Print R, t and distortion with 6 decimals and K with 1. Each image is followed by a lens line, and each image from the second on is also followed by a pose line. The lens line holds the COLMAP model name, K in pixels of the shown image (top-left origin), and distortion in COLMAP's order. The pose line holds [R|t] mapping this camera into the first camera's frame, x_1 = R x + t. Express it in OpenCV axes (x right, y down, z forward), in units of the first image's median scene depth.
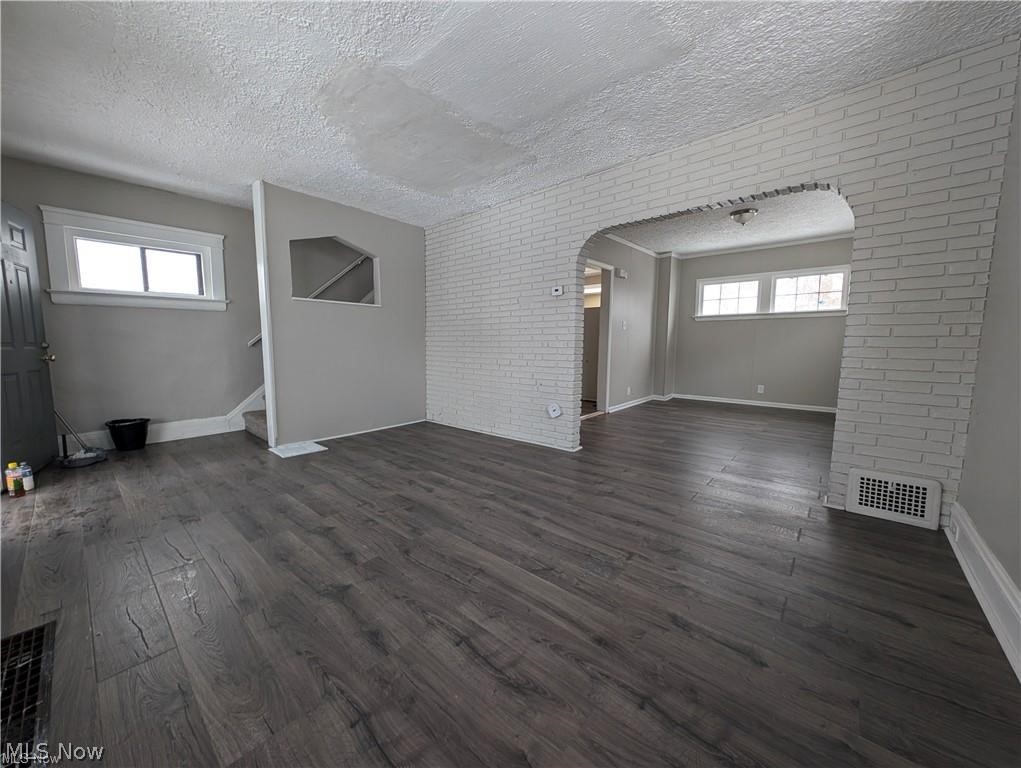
lens RADIAL K [[385.2, 0, 507.8], [0, 385.2, 382.6], [0, 0, 1]] dist [0.003031, -0.000490]
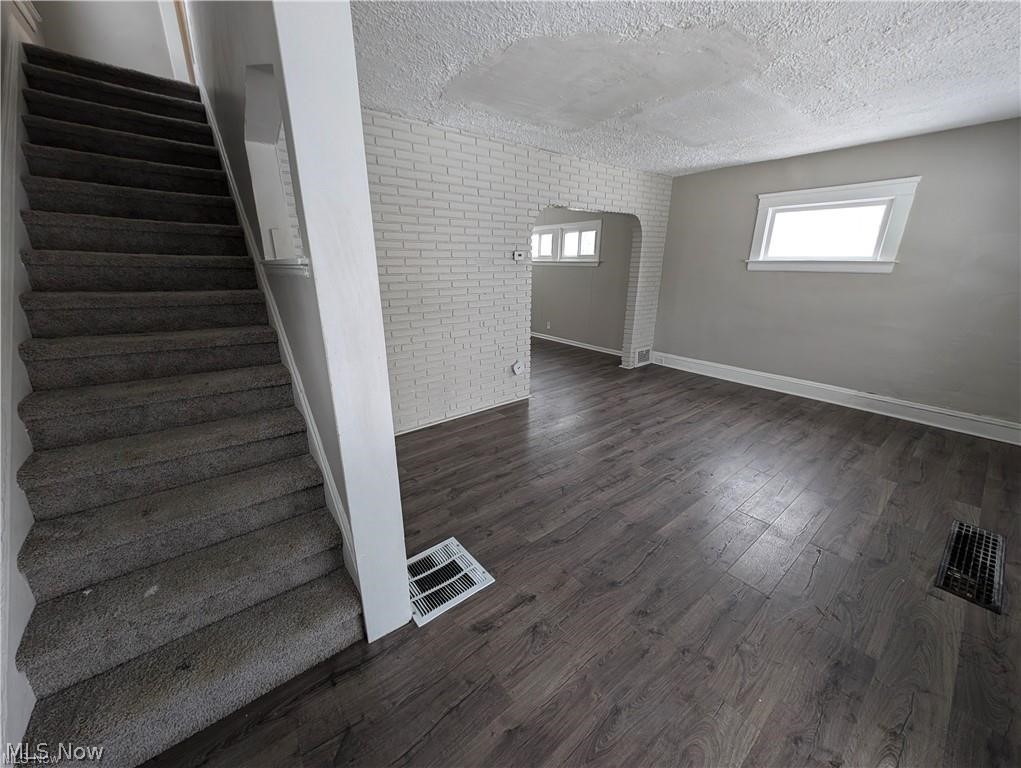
lens RADIAL K [[385.2, 0, 512.5], [0, 385.2, 384.7], [0, 0, 1]] dist [0.003031, -0.000490]
pose [[0.176667, -0.301624, 0.936916, -1.337314], [0.104020, 0.952280, 0.286955, -0.287609], [-0.978759, 0.046763, 0.199611, 1.152725]]
